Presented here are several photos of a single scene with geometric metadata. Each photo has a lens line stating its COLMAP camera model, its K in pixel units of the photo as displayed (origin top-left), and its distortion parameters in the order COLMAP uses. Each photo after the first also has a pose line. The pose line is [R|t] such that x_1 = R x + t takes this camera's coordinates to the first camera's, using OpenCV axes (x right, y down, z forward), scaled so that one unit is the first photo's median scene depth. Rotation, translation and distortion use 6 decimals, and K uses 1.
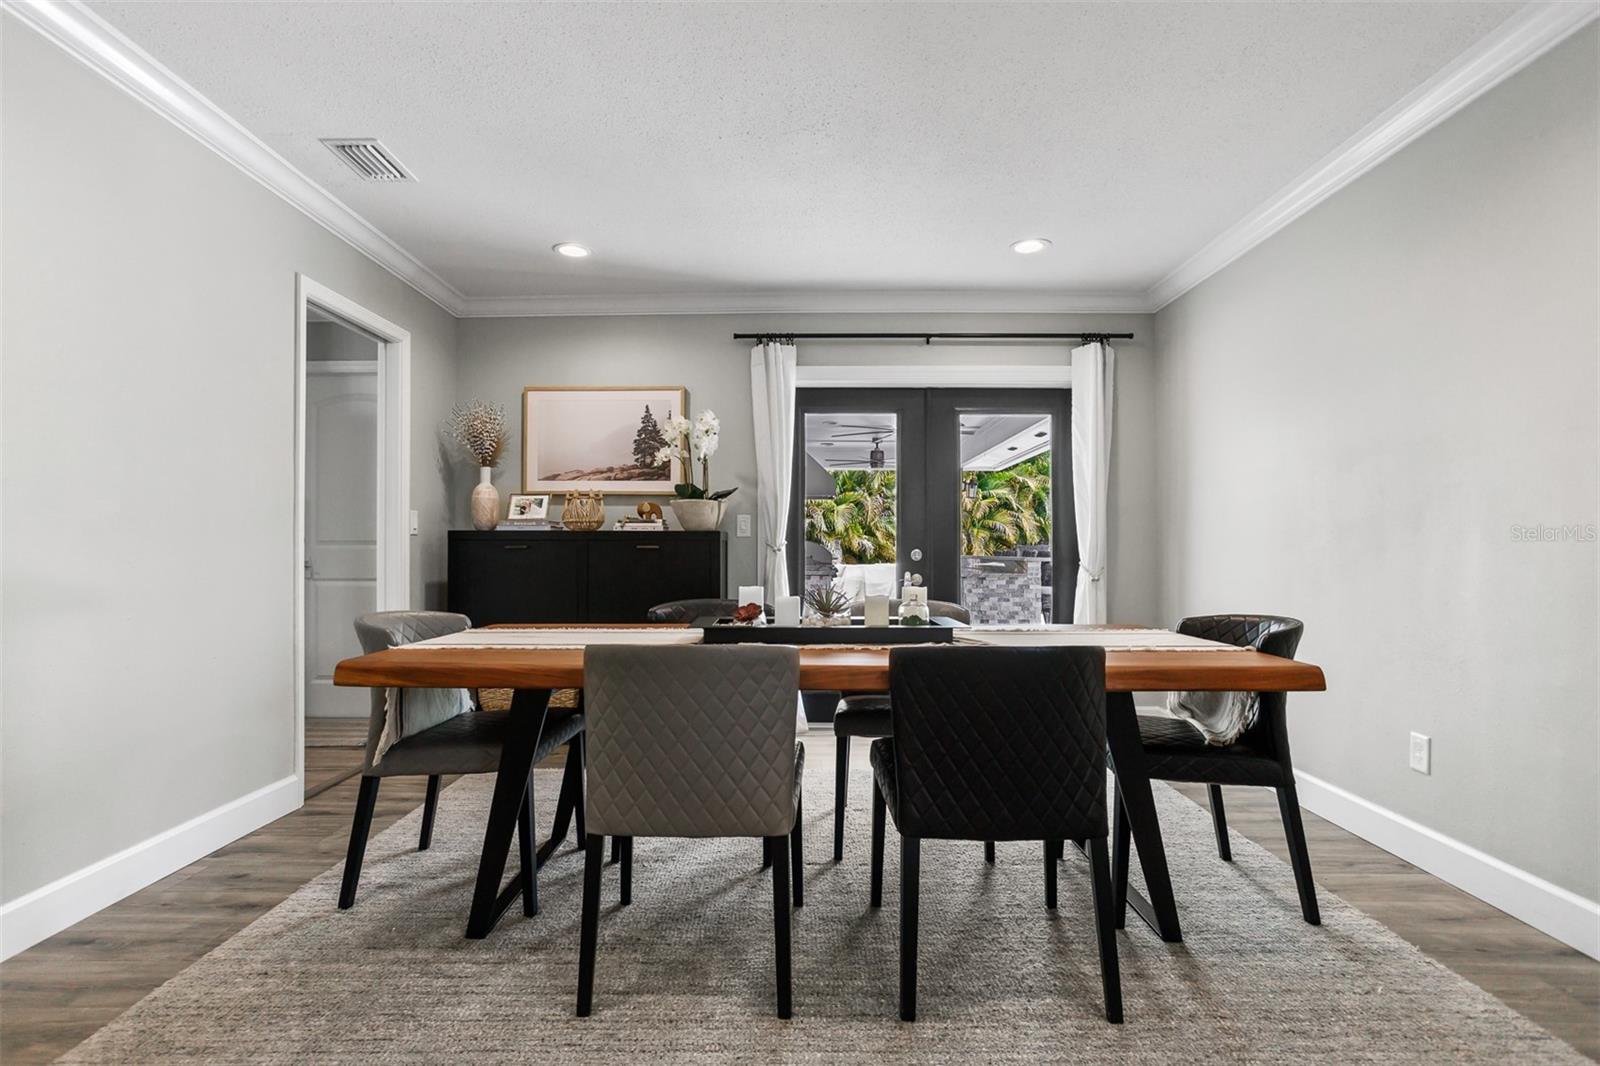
lens RADIAL K [[776.3, 0, 800.0], [0, 776.3, 533.0], [0, 0, 1]] dist [-0.047778, 0.026337]
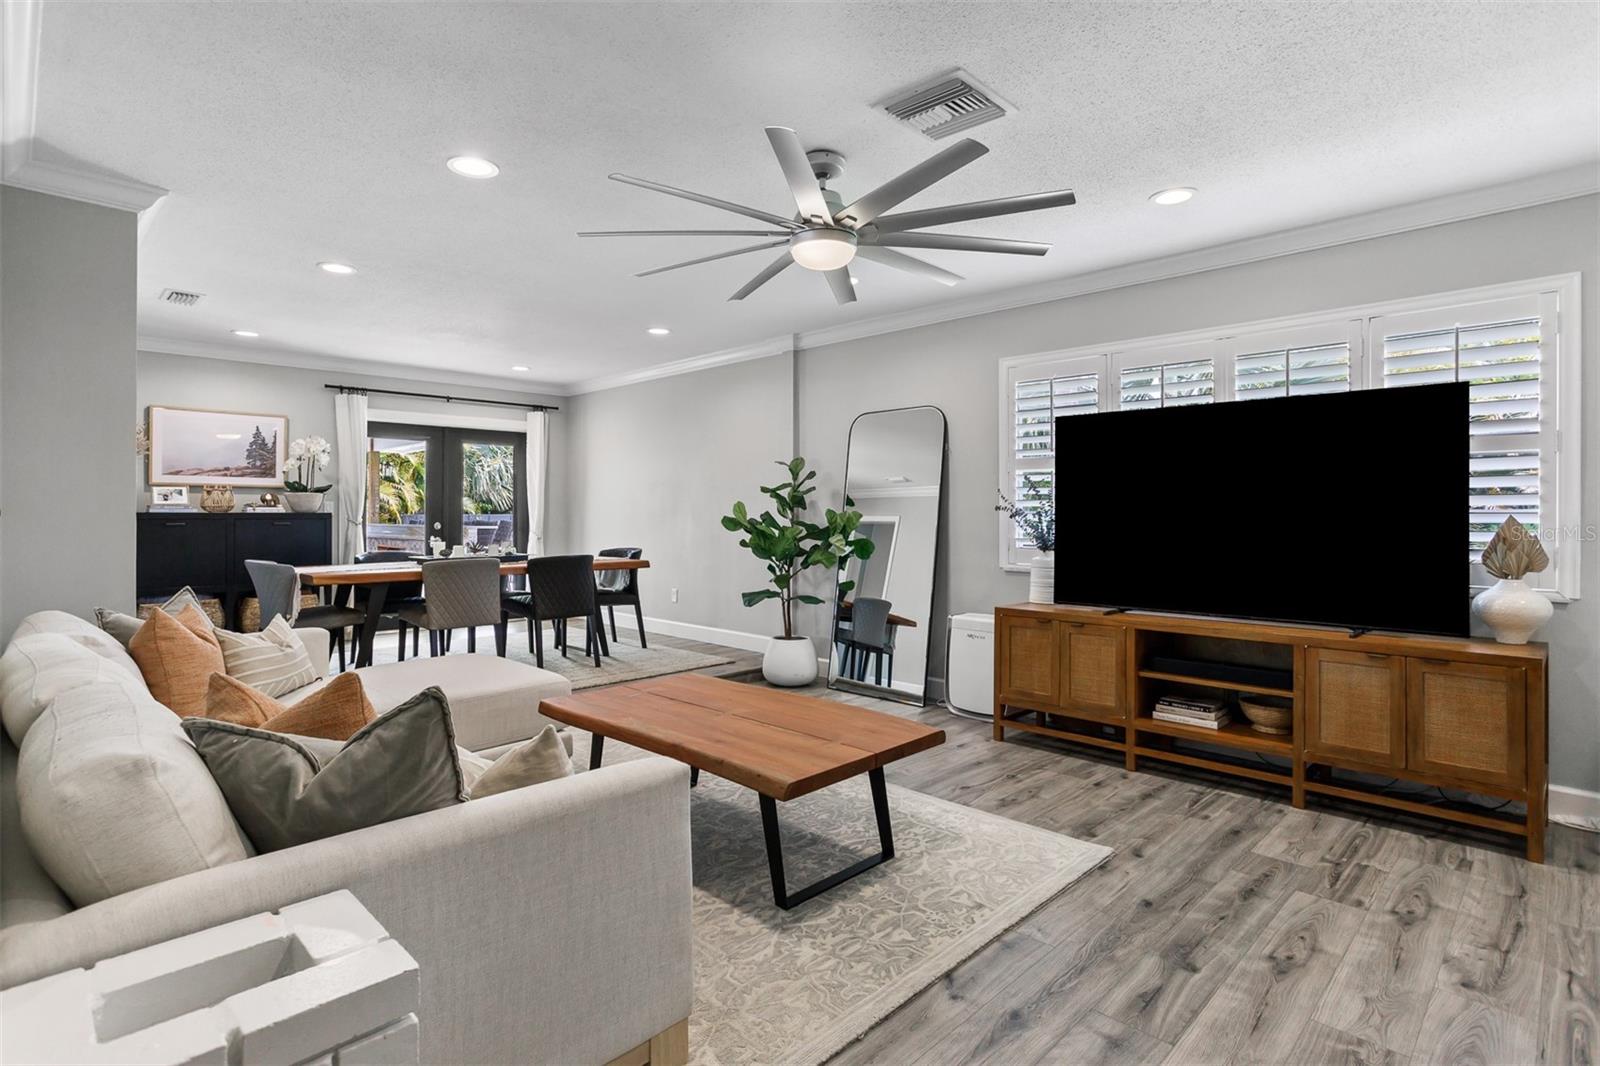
lens RADIAL K [[806.0, 0, 797.1], [0, 806.0, 527.0], [0, 0, 1]] dist [-0.044791, 0.031247]
pose [[0.693380, -0.011708, 0.720477, -0.580972], [-0.014534, 0.999437, 0.030228, -0.034931], [-0.720425, -0.031431, 0.692820, -0.791884]]
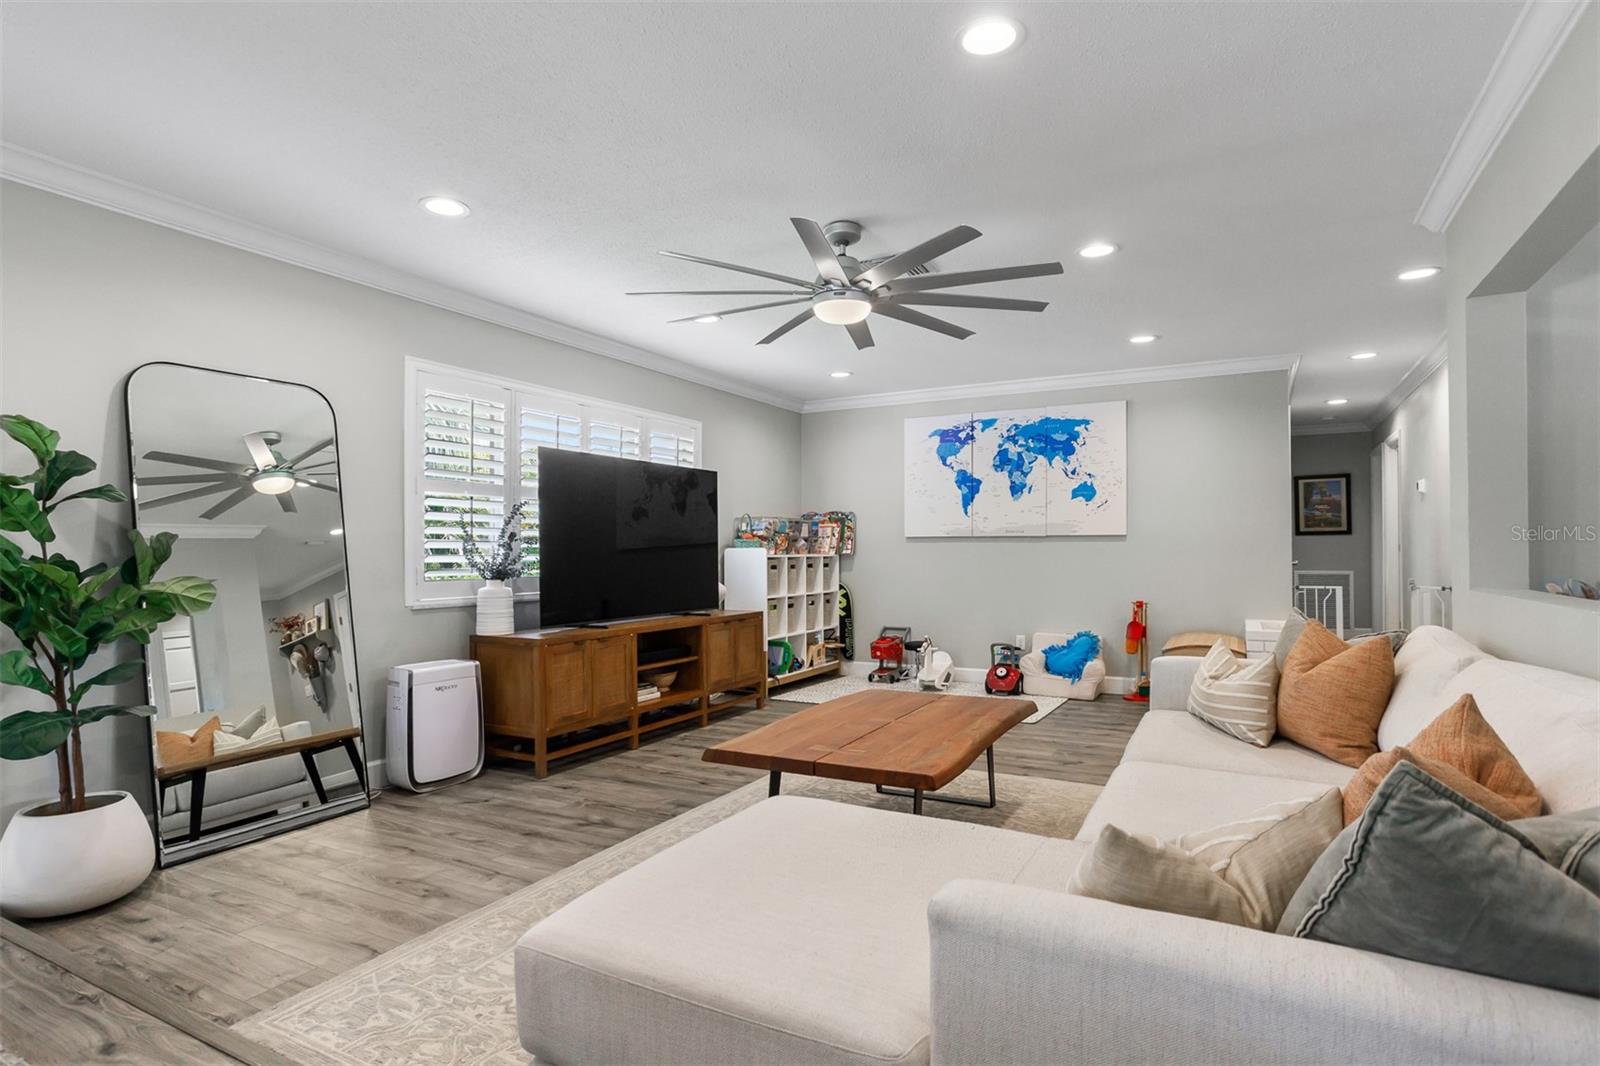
lens RADIAL K [[831.1, 0, 803.8], [0, 831.1, 563.4], [0, 0, 1]] dist [-0.039687, 0.040658]
pose [[-0.885736, -0.002741, 0.464181, -0.396026], [-0.002867, 0.999996, 0.000434, 0.009138], [-0.464180, -0.000946, -0.885740, 0.448212]]
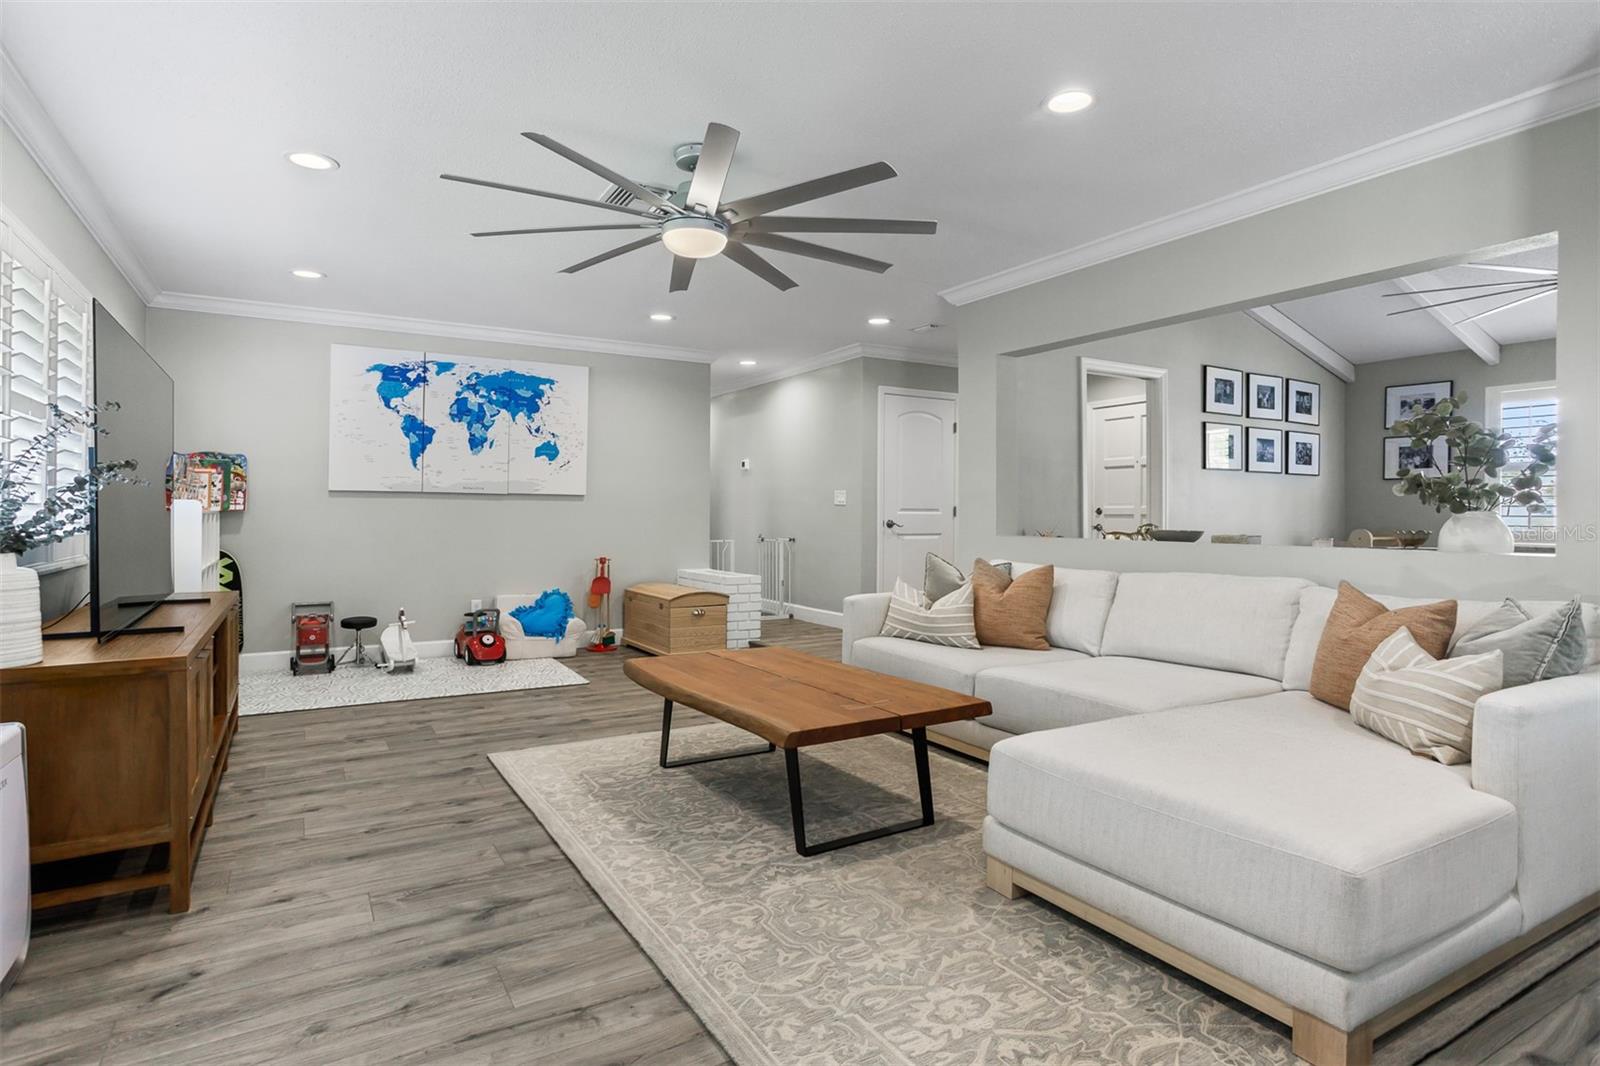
lens RADIAL K [[823.0, 0, 771.9], [0, 823.0, 525.1], [0, 0, 1]] dist [-0.044134, 0.042938]
pose [[-0.865876, 0.001337, -0.500257, 0.266010], [0.002944, 0.999993, -0.002422, 0.018402], [0.500250, -0.003569, -0.865874, 0.373950]]
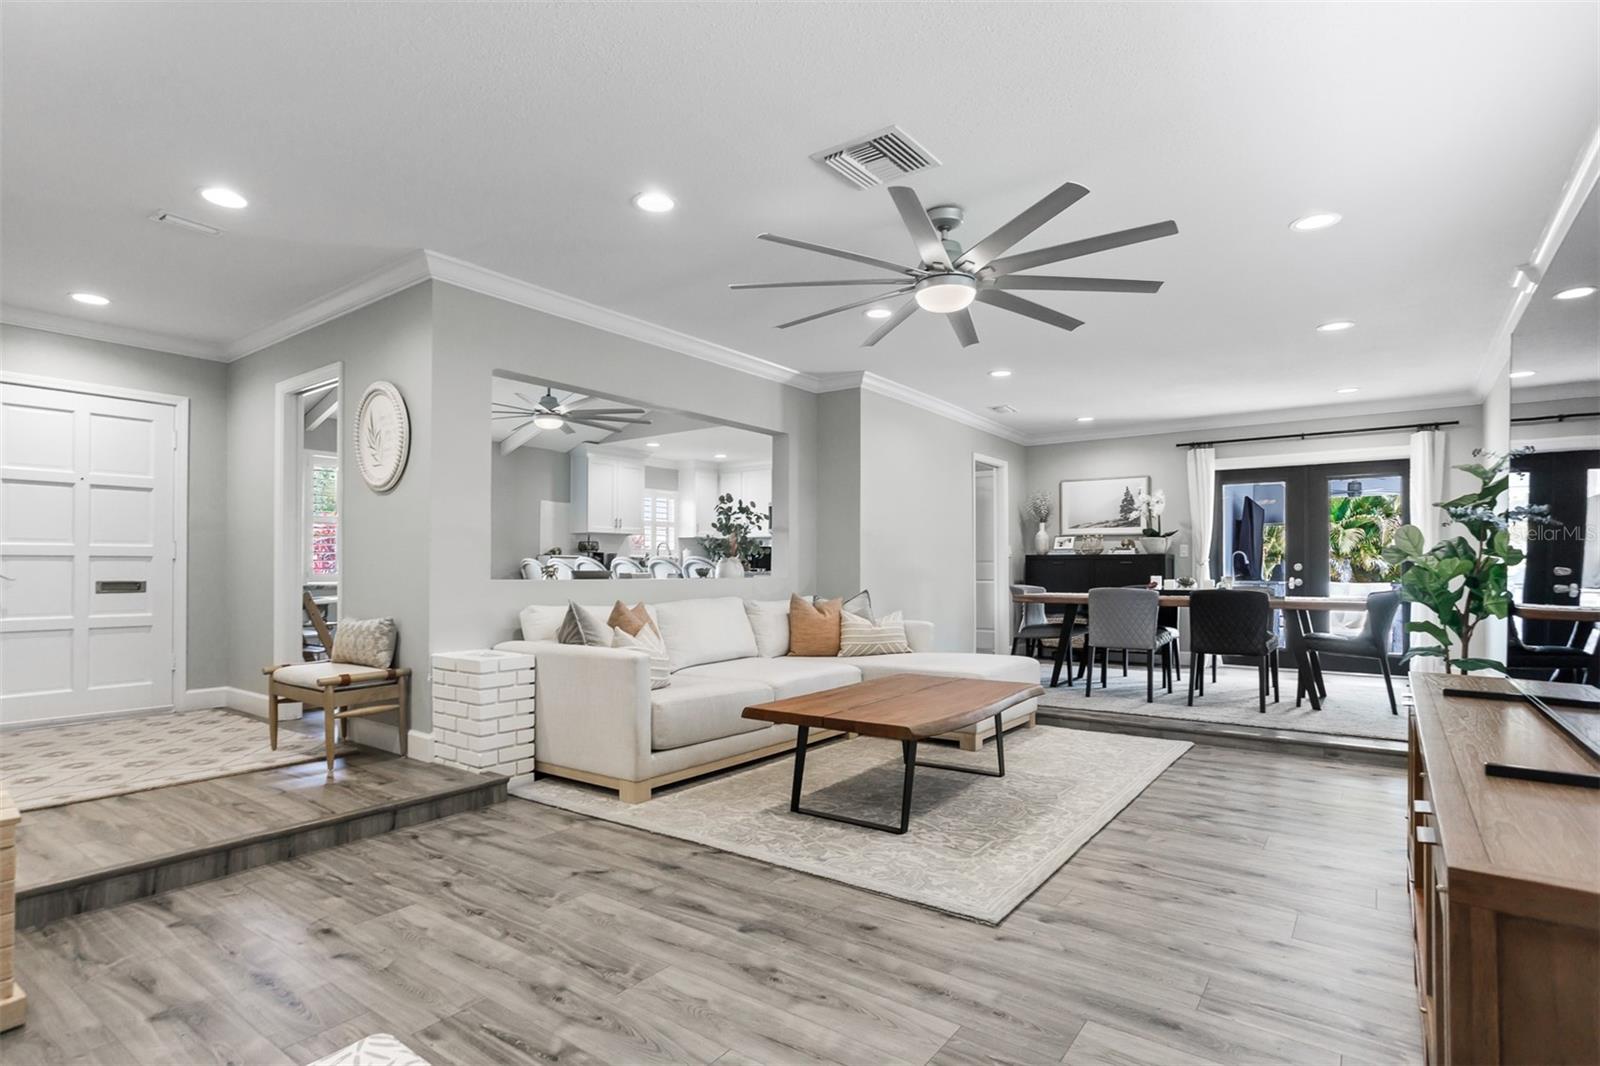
lens RADIAL K [[831.1, 0, 803.8], [0, 831.1, 563.4], [0, 0, 1]] dist [-0.039687, 0.040658]
pose [[0.815258, -0.002351, -0.579093, 0.319279], [0.006665, 0.999964, 0.005324, 0.003312], [0.579059, -0.008200, 0.815244, -1.069374]]
